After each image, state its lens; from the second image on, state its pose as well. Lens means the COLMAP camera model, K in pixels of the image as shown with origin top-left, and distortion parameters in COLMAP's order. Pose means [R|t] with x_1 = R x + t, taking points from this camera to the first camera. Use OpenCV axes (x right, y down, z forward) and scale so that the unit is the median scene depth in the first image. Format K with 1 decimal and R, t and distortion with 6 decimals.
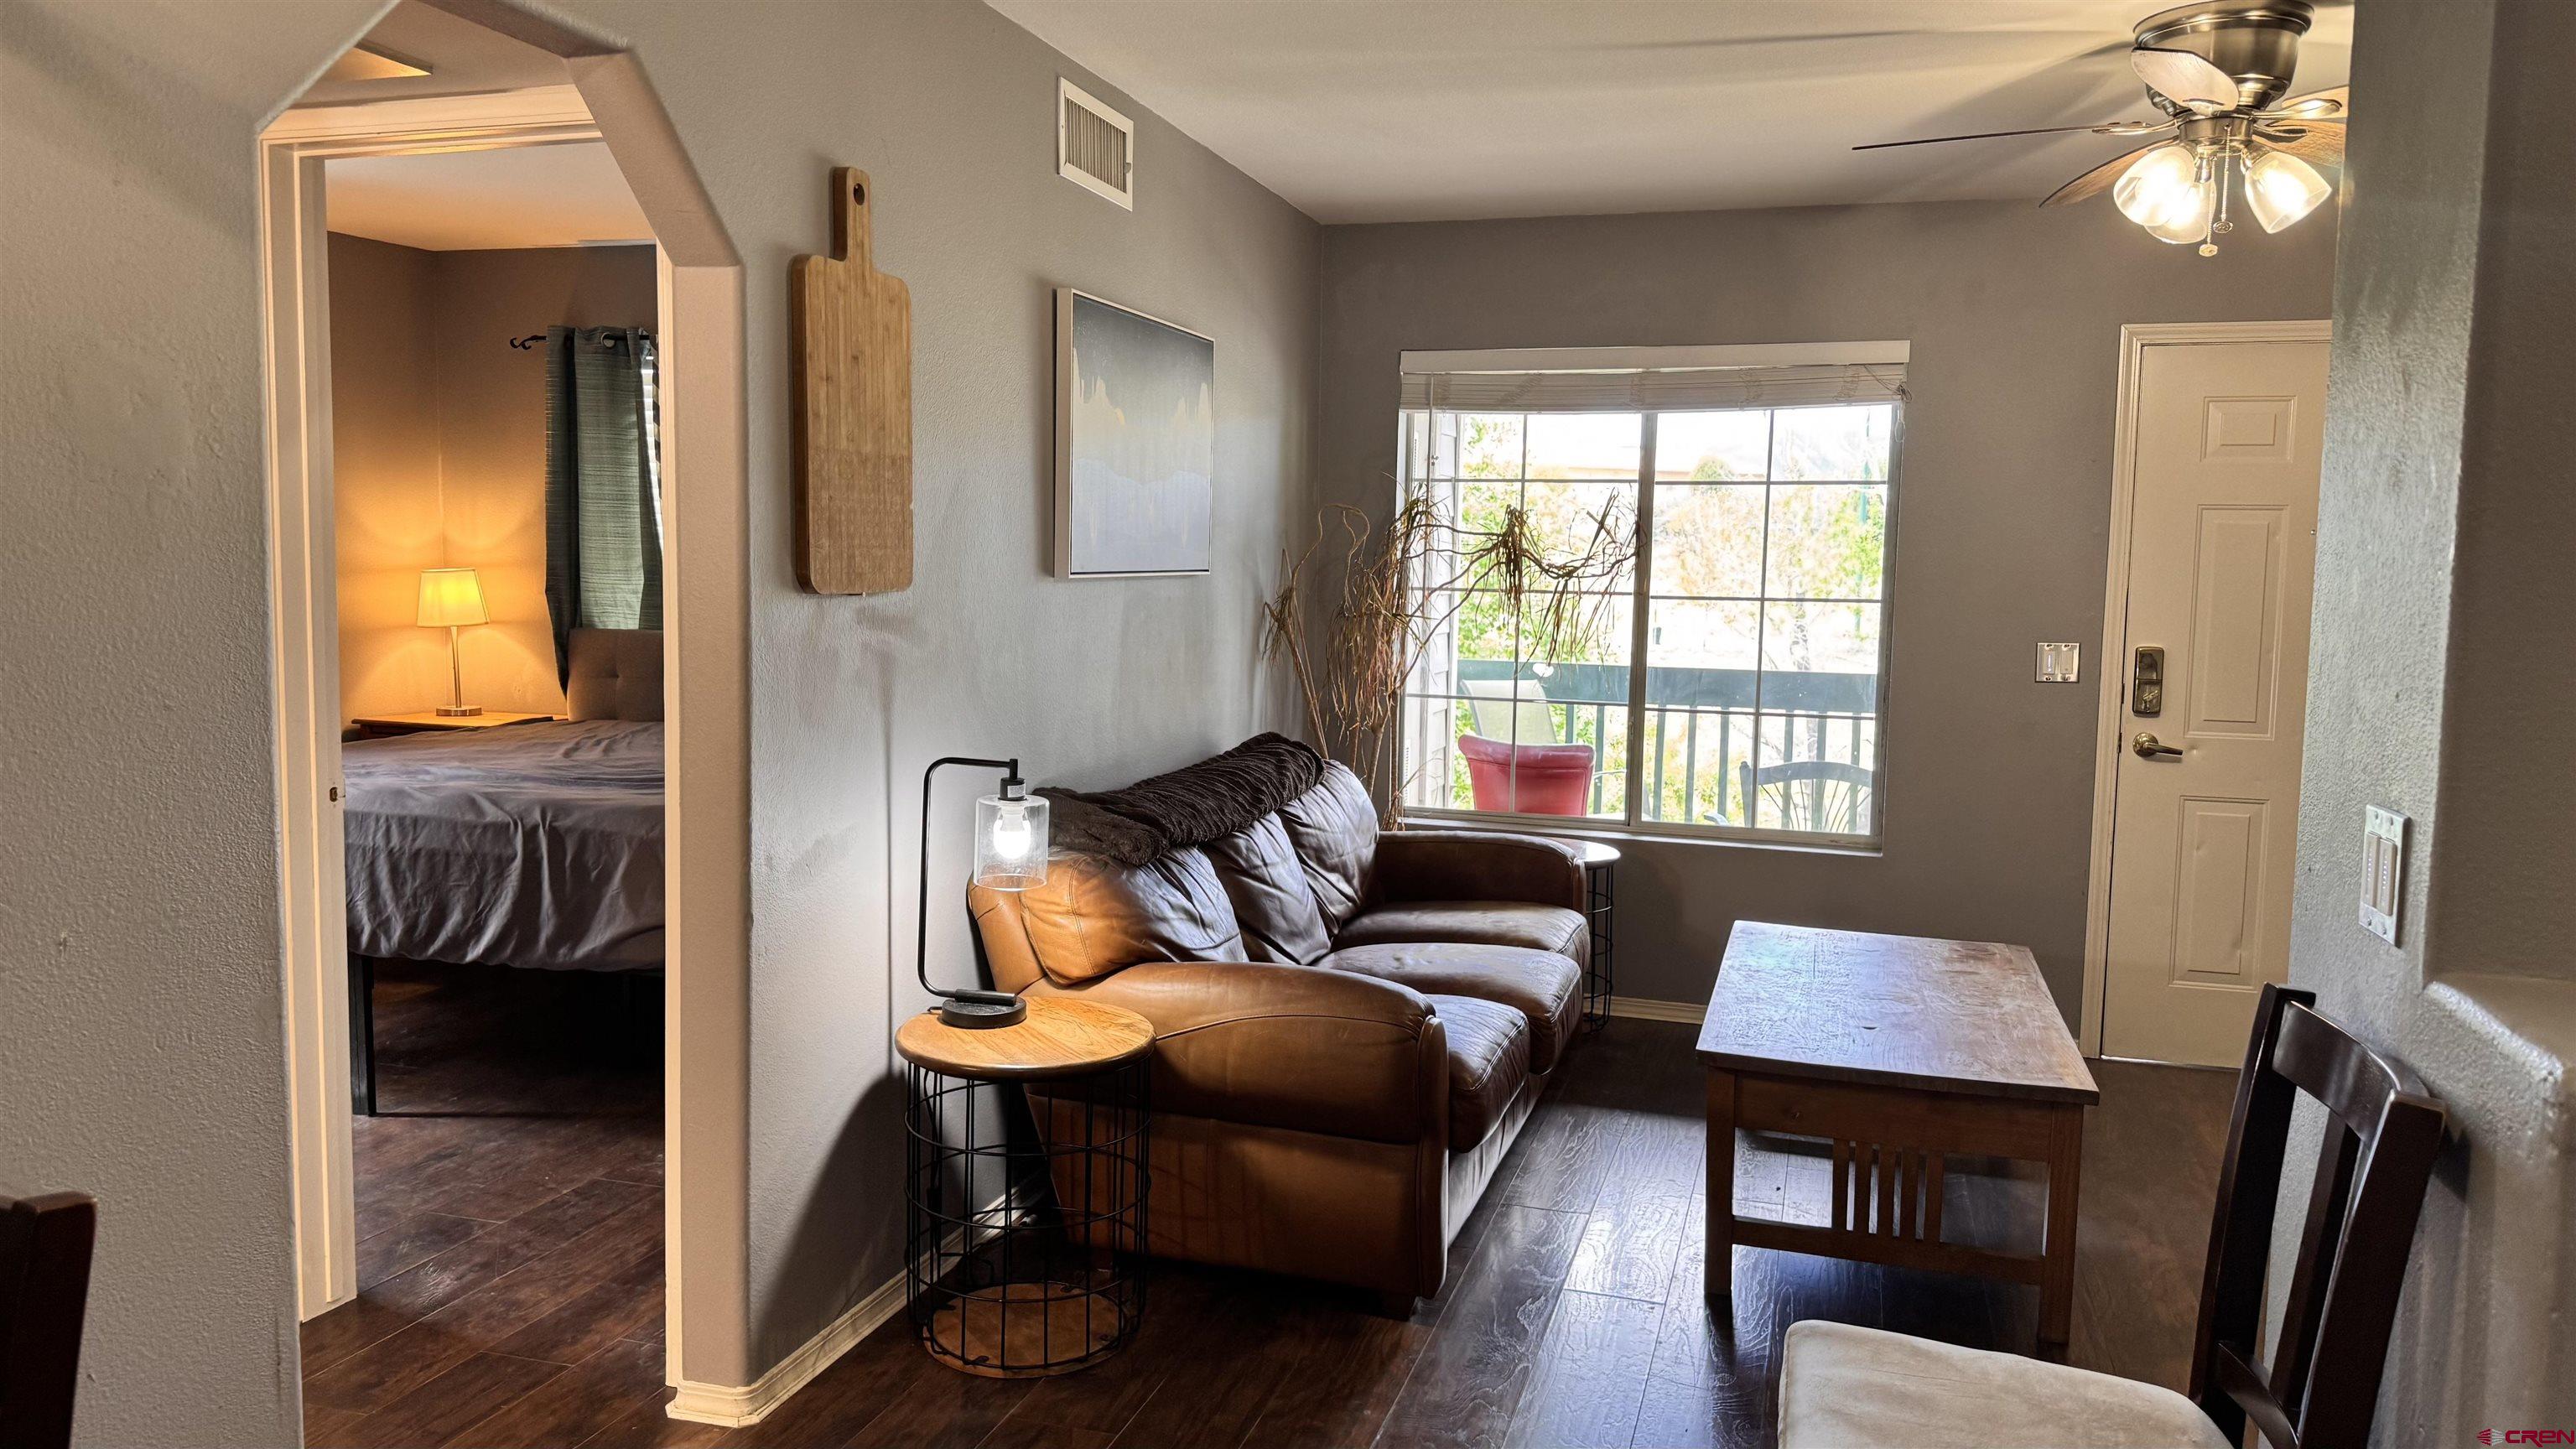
lens RADIAL K [[1816.9, 0, 1288.0], [0, 1816.9, 724.5], [0, 0, 1]] dist [0.023039, -0.001275]
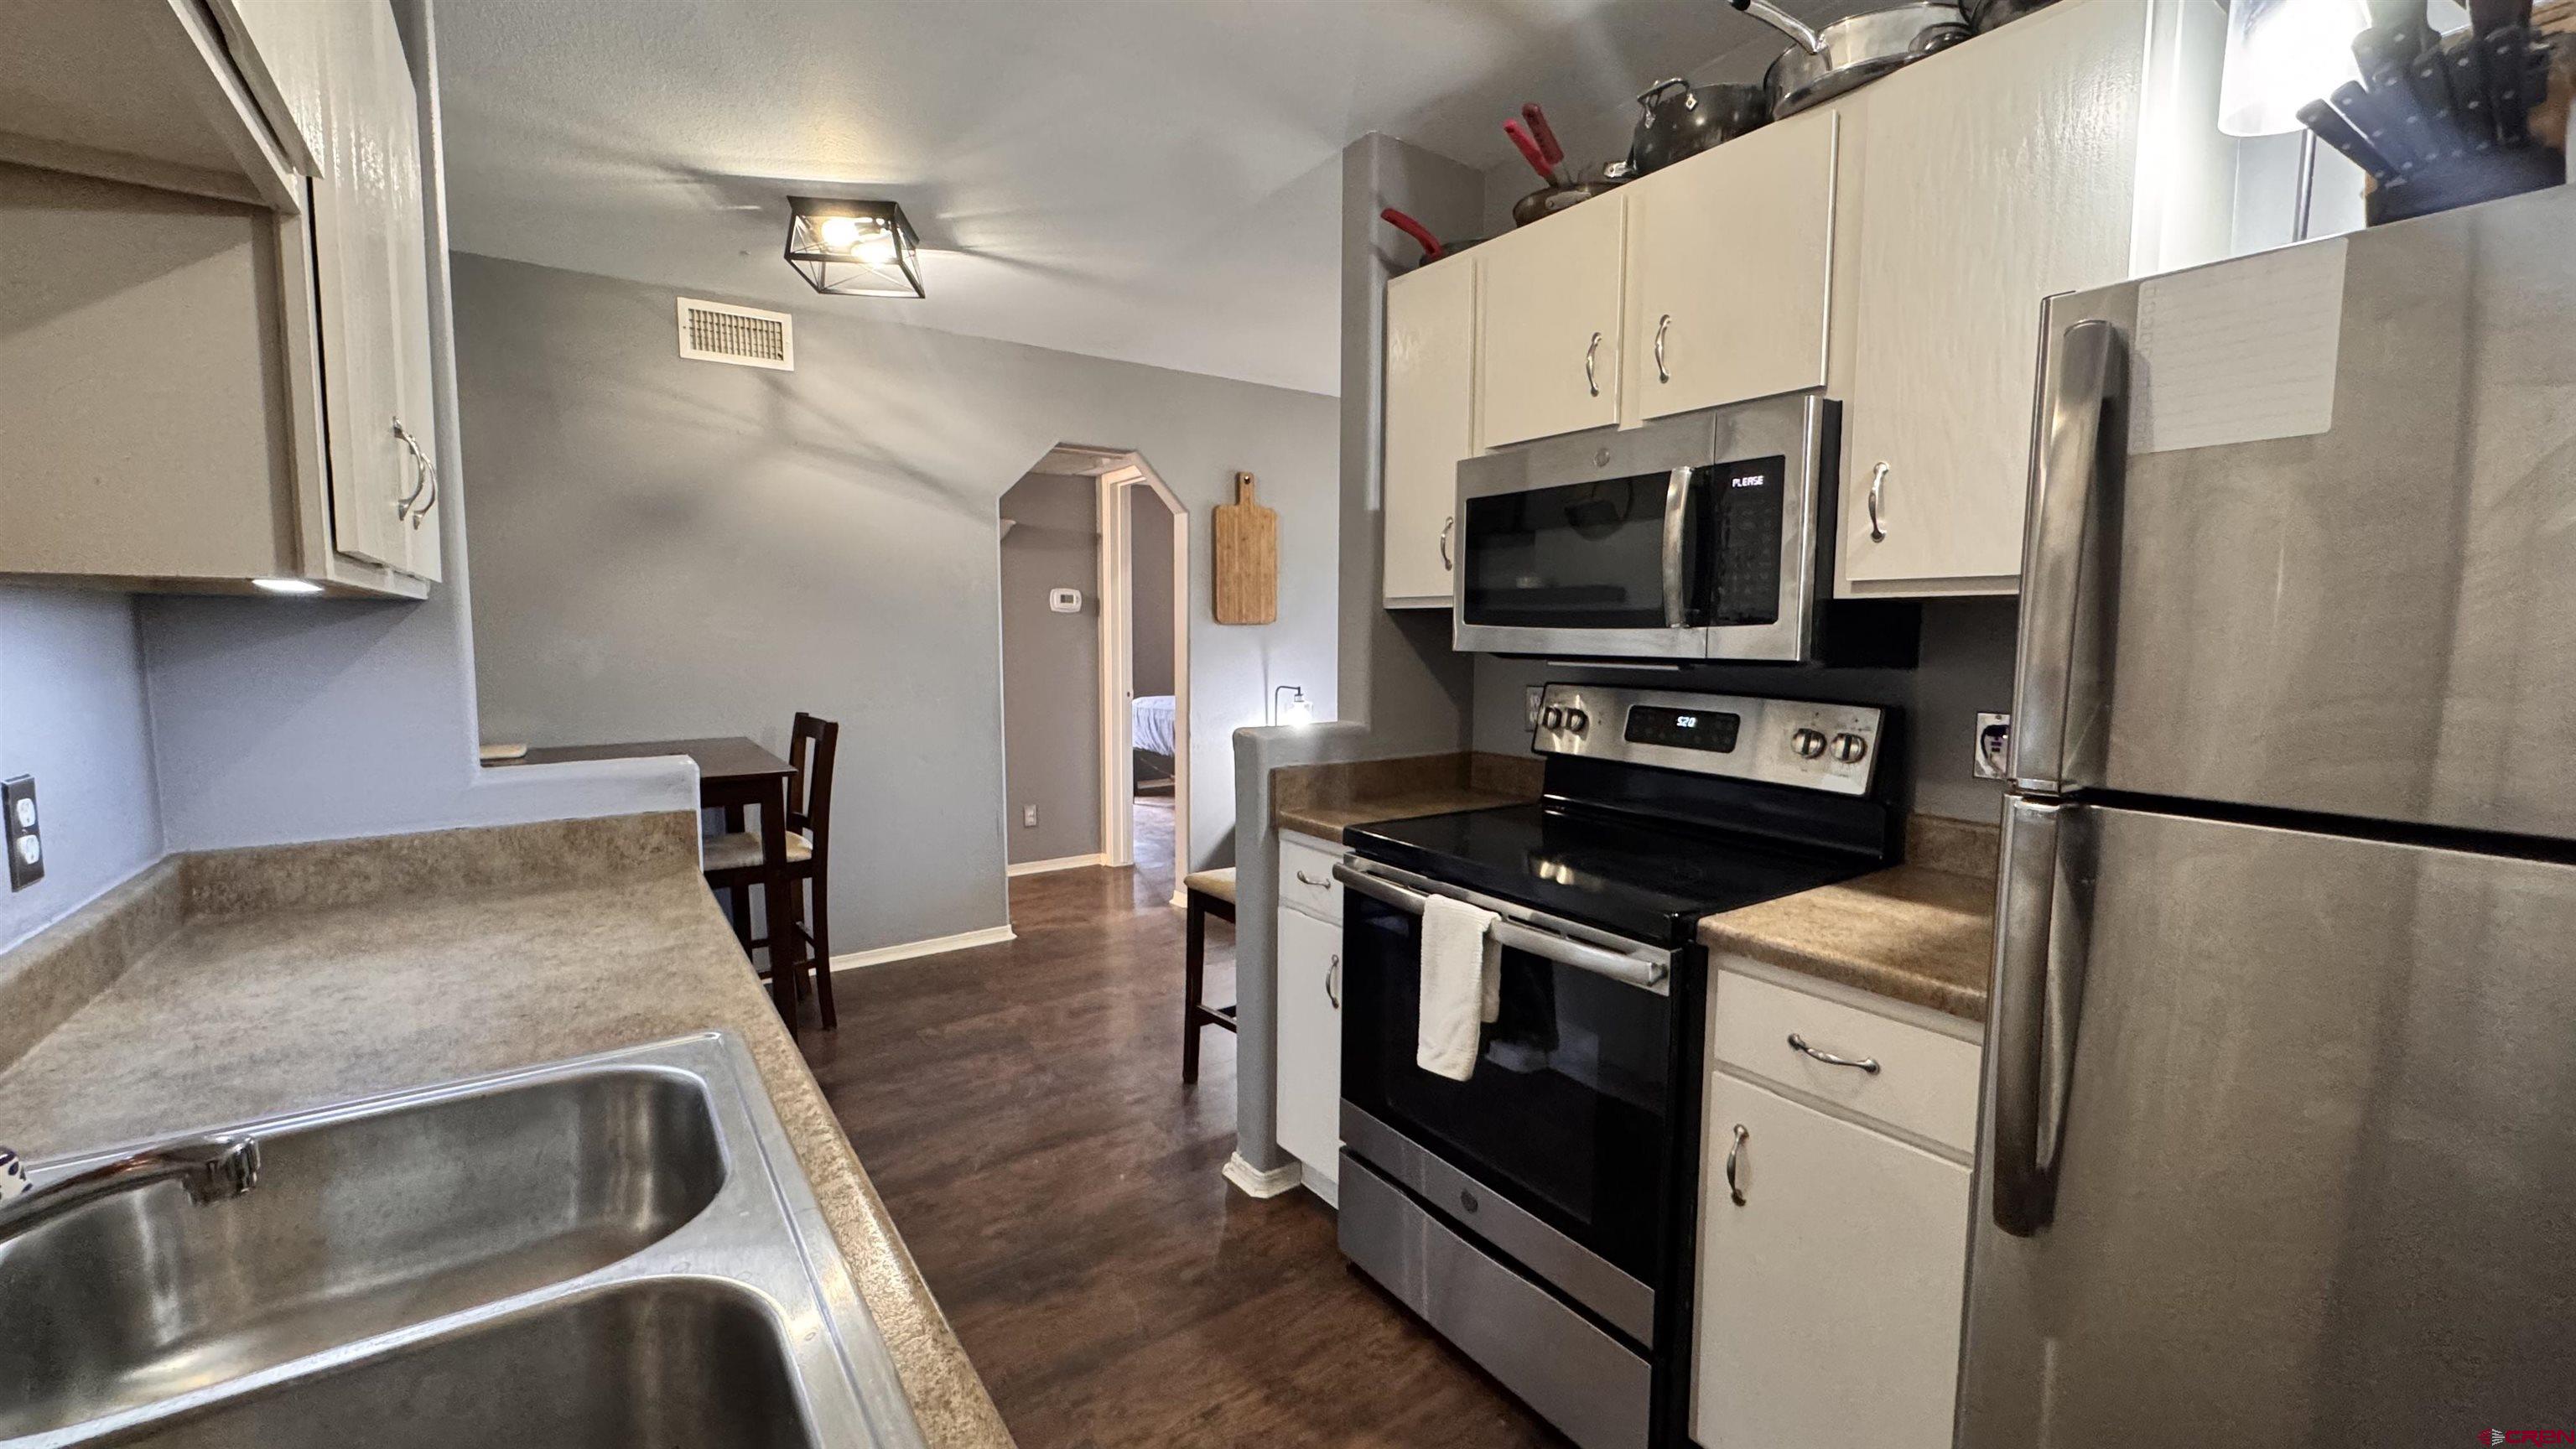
lens RADIAL K [[1032.1, 0, 1288.0], [0, 1032.1, 724.5], [0, 0, 1]] dist [-0.000196, -0.000397]
pose [[0.784307, 0.044637, -0.618765, 0.472752], [-0.046614, 0.998829, 0.012970, 0.034685], [0.618619, 0.018671, 0.785469, -0.114835]]
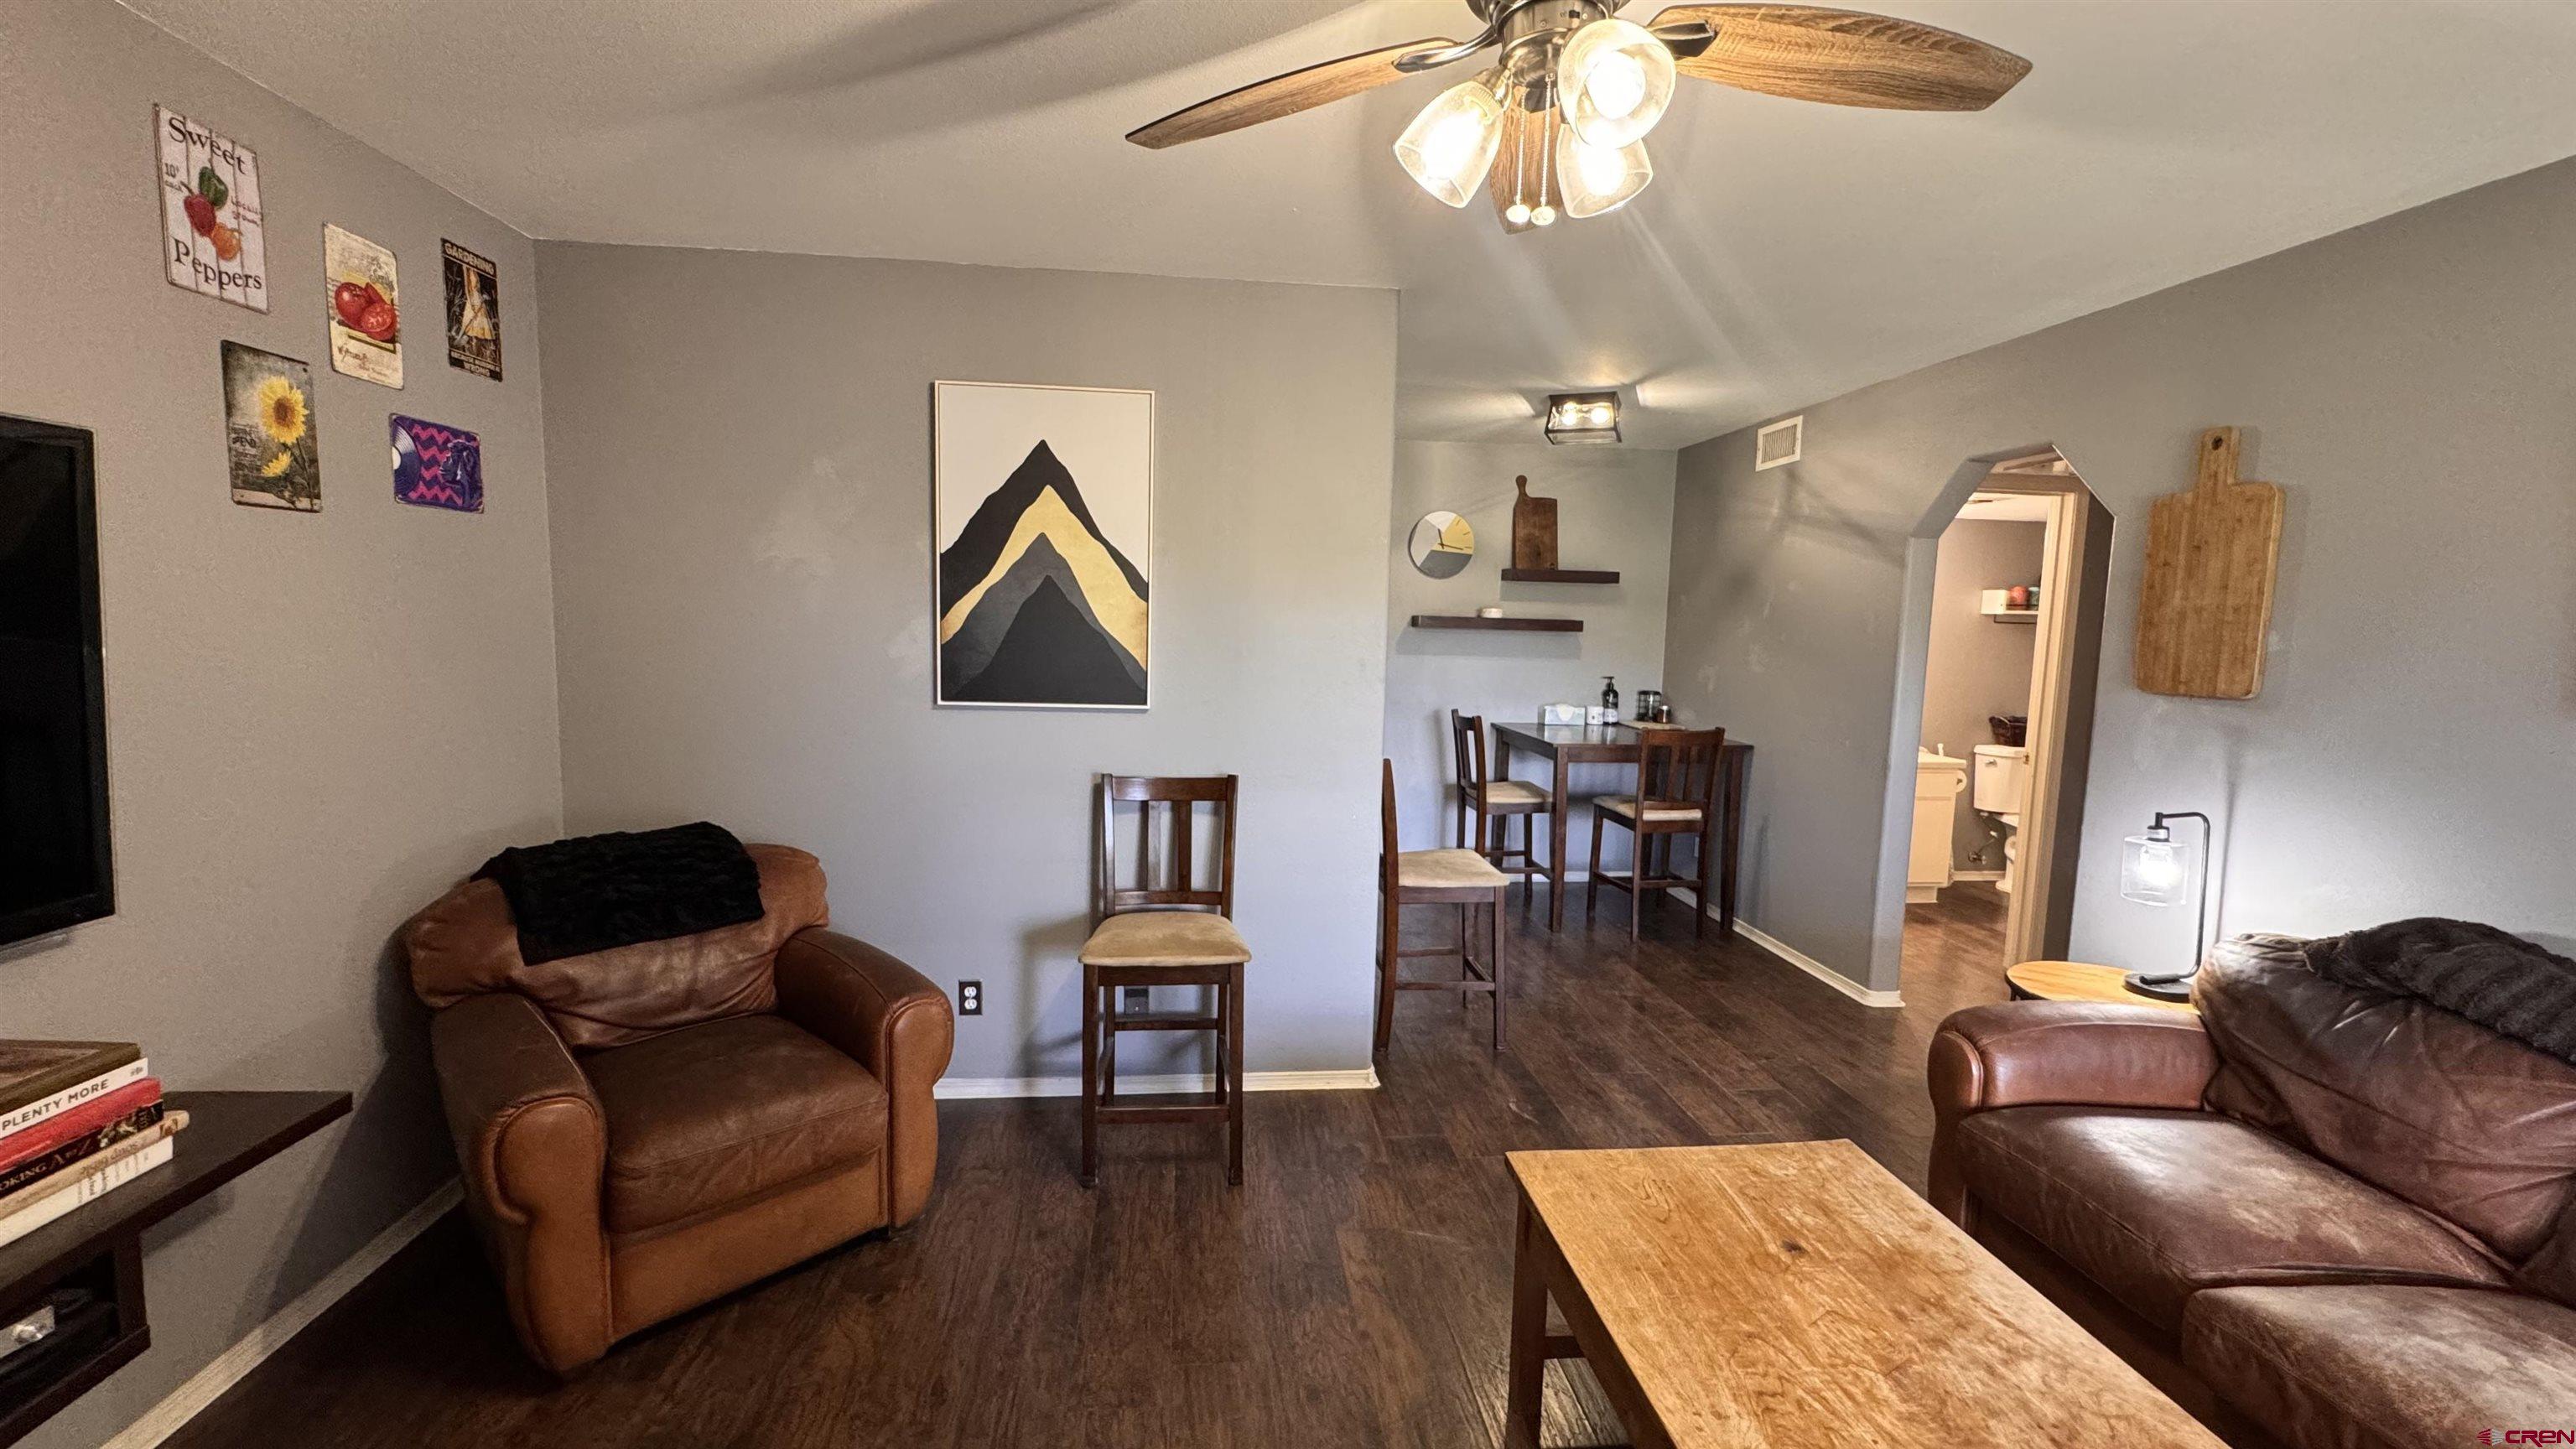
lens RADIAL K [[1032.1, 0, 1288.0], [0, 1032.1, 724.5], [0, 0, 1]] dist [-0.000196, -0.000397]
pose [[-0.923701, 0.000598, -0.383114, 0.496403], [-0.075242, 0.980240, 0.182941, -0.090527], [0.375654, 0.197809, -0.905404, 0.908002]]
